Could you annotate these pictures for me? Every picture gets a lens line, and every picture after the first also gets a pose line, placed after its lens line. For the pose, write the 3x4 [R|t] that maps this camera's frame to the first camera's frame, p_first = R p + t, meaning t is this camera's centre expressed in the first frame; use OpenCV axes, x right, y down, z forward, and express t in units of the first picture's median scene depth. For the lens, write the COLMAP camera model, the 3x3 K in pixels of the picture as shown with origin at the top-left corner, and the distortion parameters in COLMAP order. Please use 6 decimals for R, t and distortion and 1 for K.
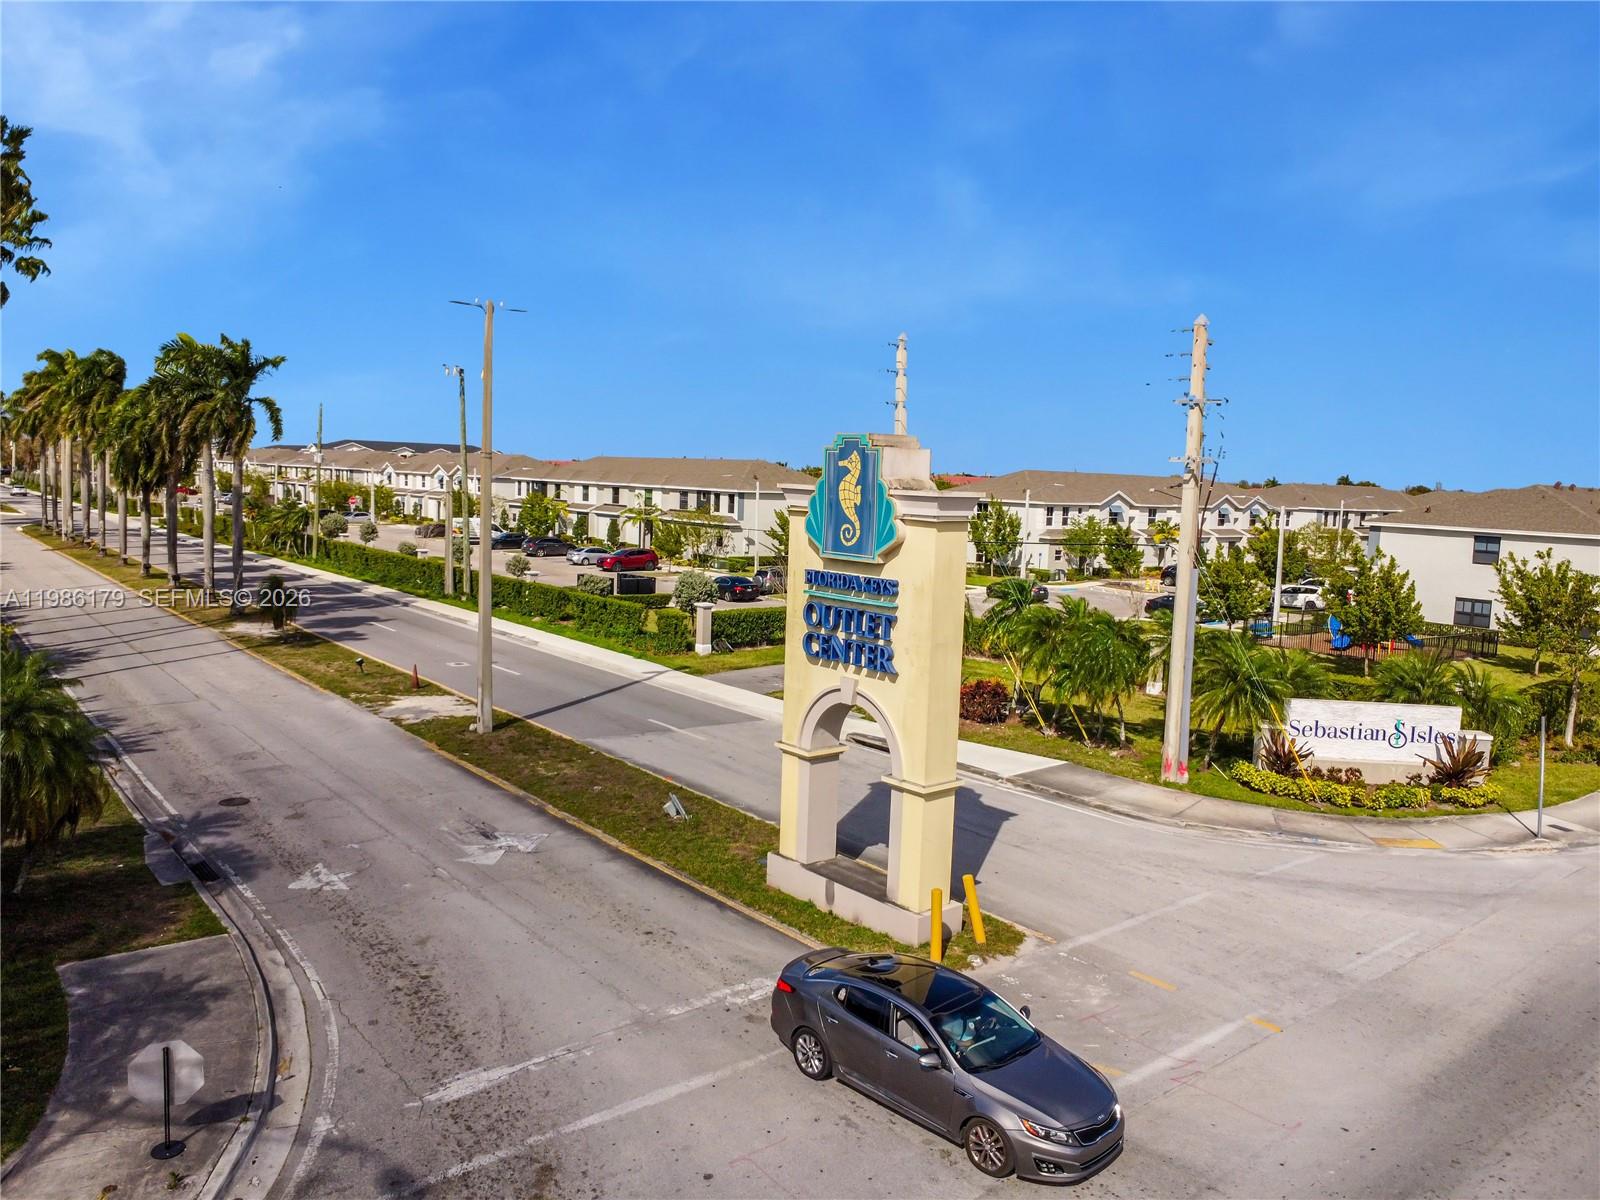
lens RADIAL K [[1211.8, 0, 806.7], [0, 1211.8, 601.2], [0, 0, 1]] dist [-0.034901, -0.009602]
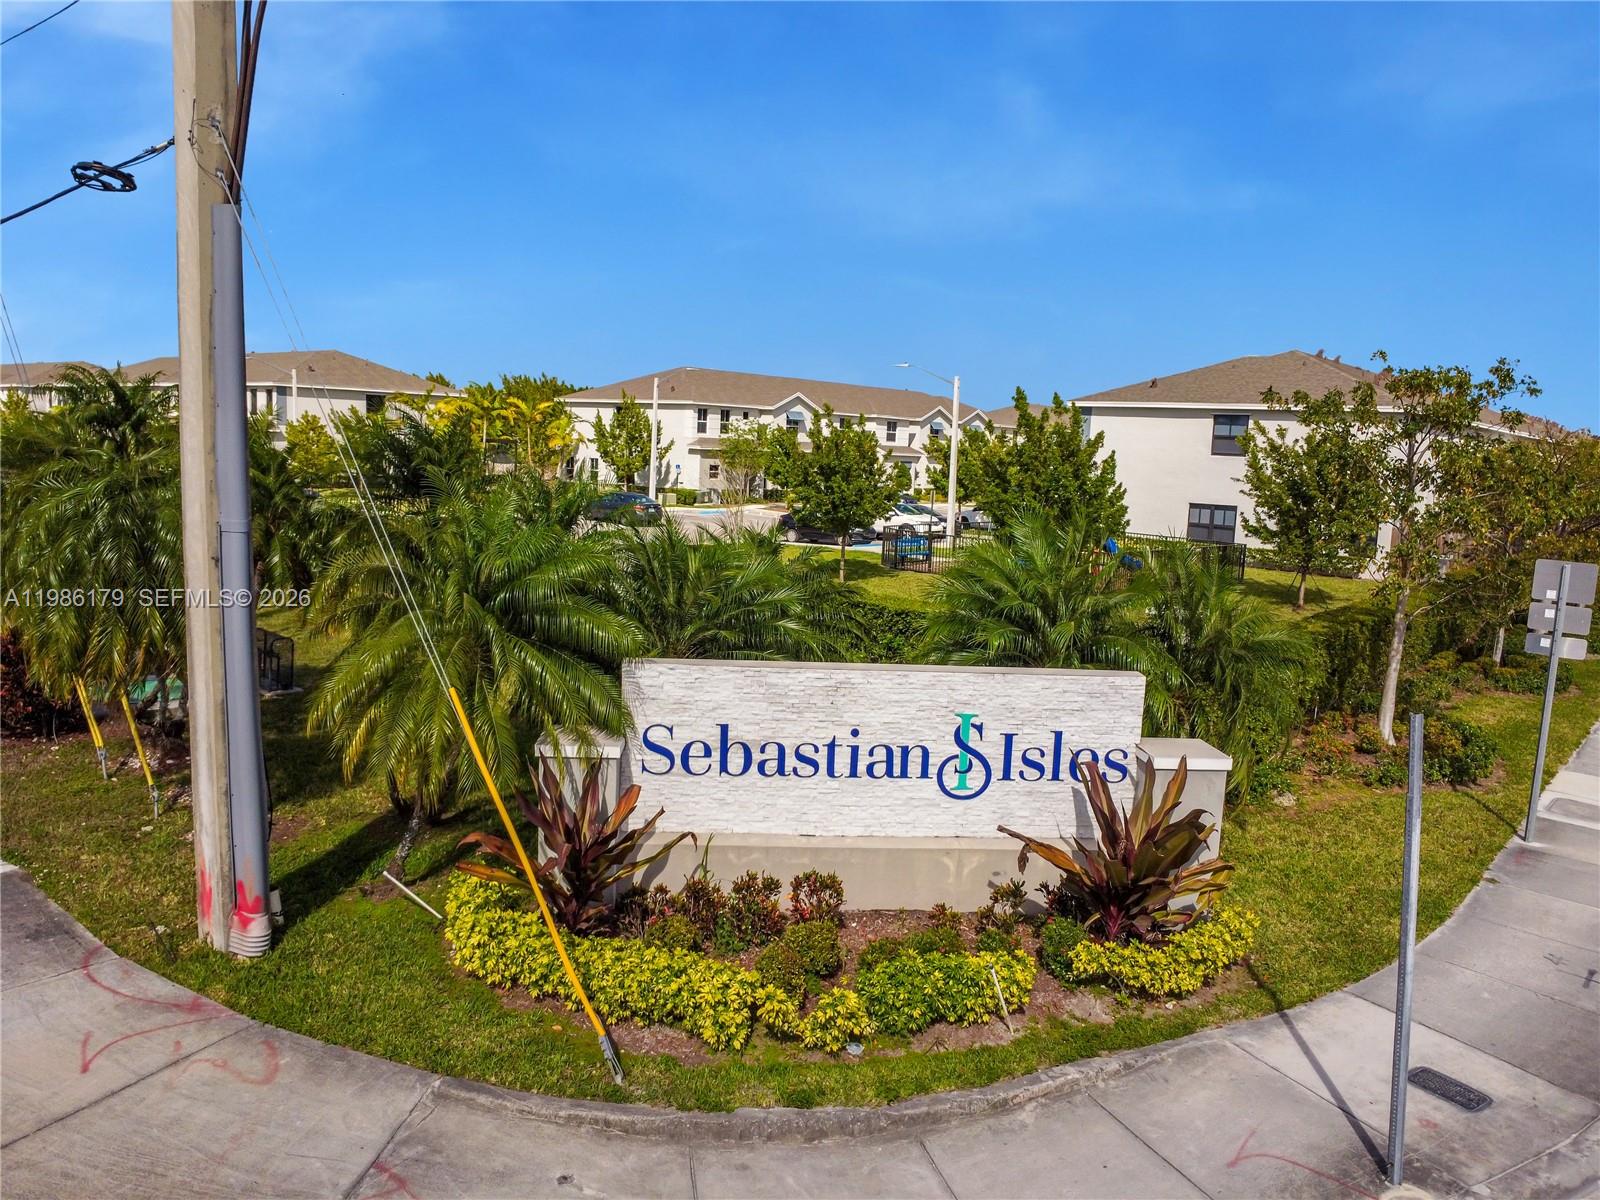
lens RADIAL K [[1211.8, 0, 800.7], [0, 1211.8, 596.7], [0, 0, 1]] dist [-0.034901, -0.009602]
pose [[0.985305, -0.017327, 0.169925, 0.231895], [0.012017, 0.999408, 0.032225, 0.032308], [-0.170383, -0.029710, 0.984930, 0.401623]]
